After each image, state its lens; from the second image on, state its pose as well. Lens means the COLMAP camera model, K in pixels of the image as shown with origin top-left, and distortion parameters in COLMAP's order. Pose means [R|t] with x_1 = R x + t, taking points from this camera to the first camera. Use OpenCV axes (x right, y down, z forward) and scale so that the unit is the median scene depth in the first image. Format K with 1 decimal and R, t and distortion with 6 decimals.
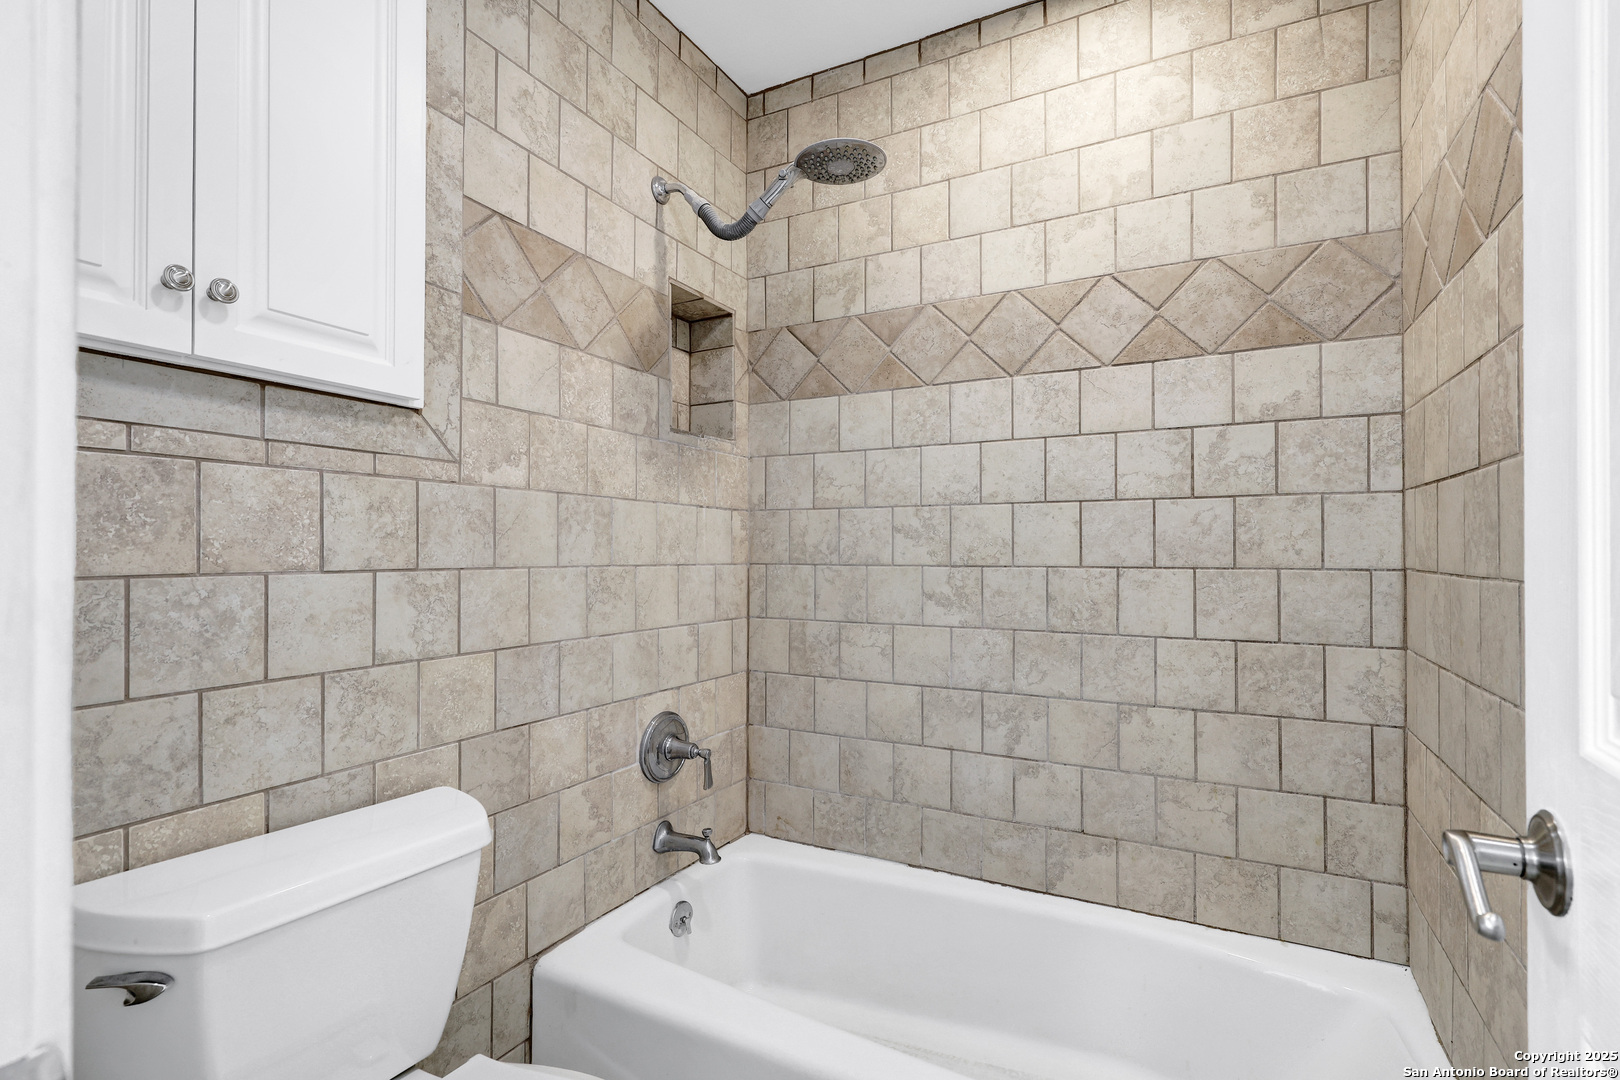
lens RADIAL K [[743.9, 0, 815.2], [0, 743.9, 540.9], [0, 0, 1]] dist [0.000508, -0.000259]
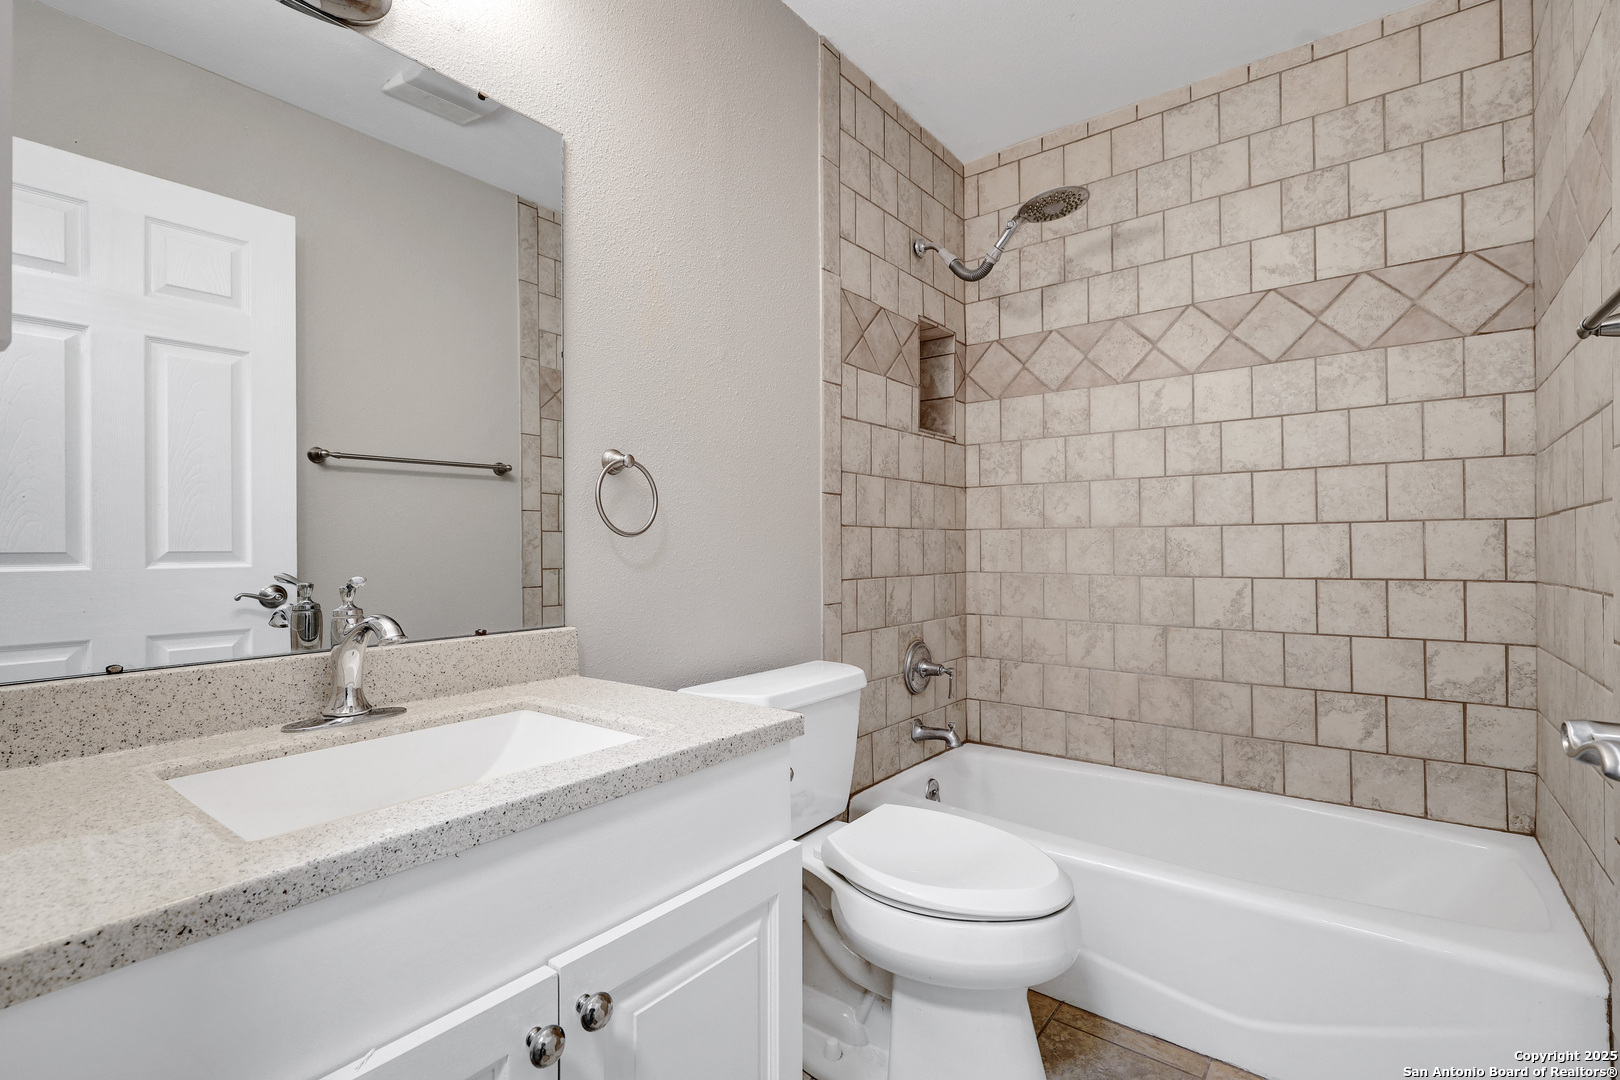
lens RADIAL K [[743.9, 0, 815.2], [0, 743.9, 540.9], [0, 0, 1]] dist [0.000508, -0.000259]
pose [[0.985625, -0.006321, -0.168831, -0.164924], [0.007973, 0.999927, 0.009111, 0.042055], [0.168761, -0.010326, 0.985603, -0.373871]]
